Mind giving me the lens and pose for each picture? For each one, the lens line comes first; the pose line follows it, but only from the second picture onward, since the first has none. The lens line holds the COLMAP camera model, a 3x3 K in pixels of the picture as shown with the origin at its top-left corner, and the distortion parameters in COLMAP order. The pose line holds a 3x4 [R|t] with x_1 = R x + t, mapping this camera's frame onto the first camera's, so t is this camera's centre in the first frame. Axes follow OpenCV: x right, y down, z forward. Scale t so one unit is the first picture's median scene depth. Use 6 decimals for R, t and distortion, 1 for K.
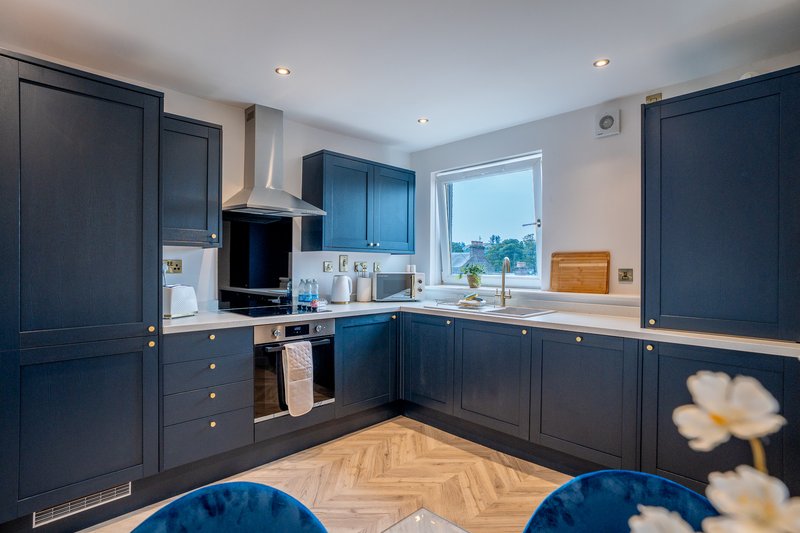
lens RADIAL K [[400.6, 0, 399.1], [0, 400.6, 269.2], [0, 0, 1]] dist [-0.002104, -0.000121]
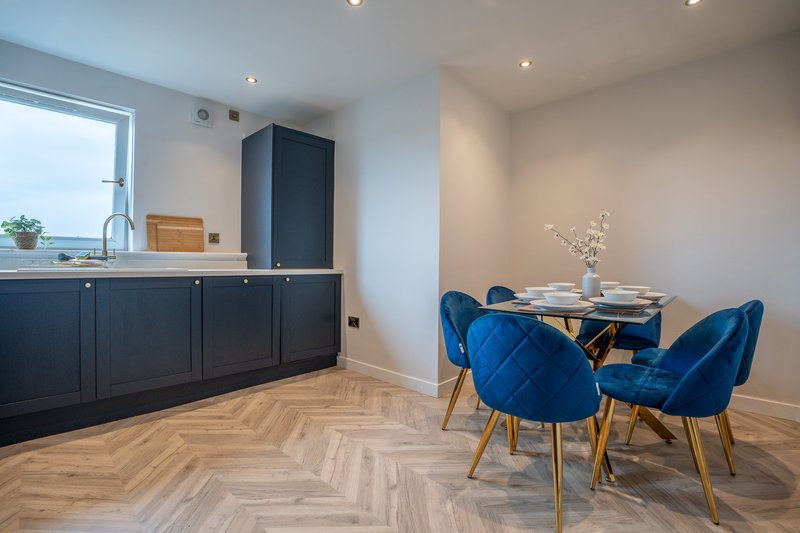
lens RADIAL K [[378.6, 0, 371.3], [0, 378.6, 266.7], [0, 0, 1]] dist [-0.046410, 0.000034]
pose [[0.013192, -0.005944, 0.999895, -0.620477], [0.001596, 0.999981, 0.005923, 0.097064], [-0.999912, 0.001518, 0.013201, 0.456757]]
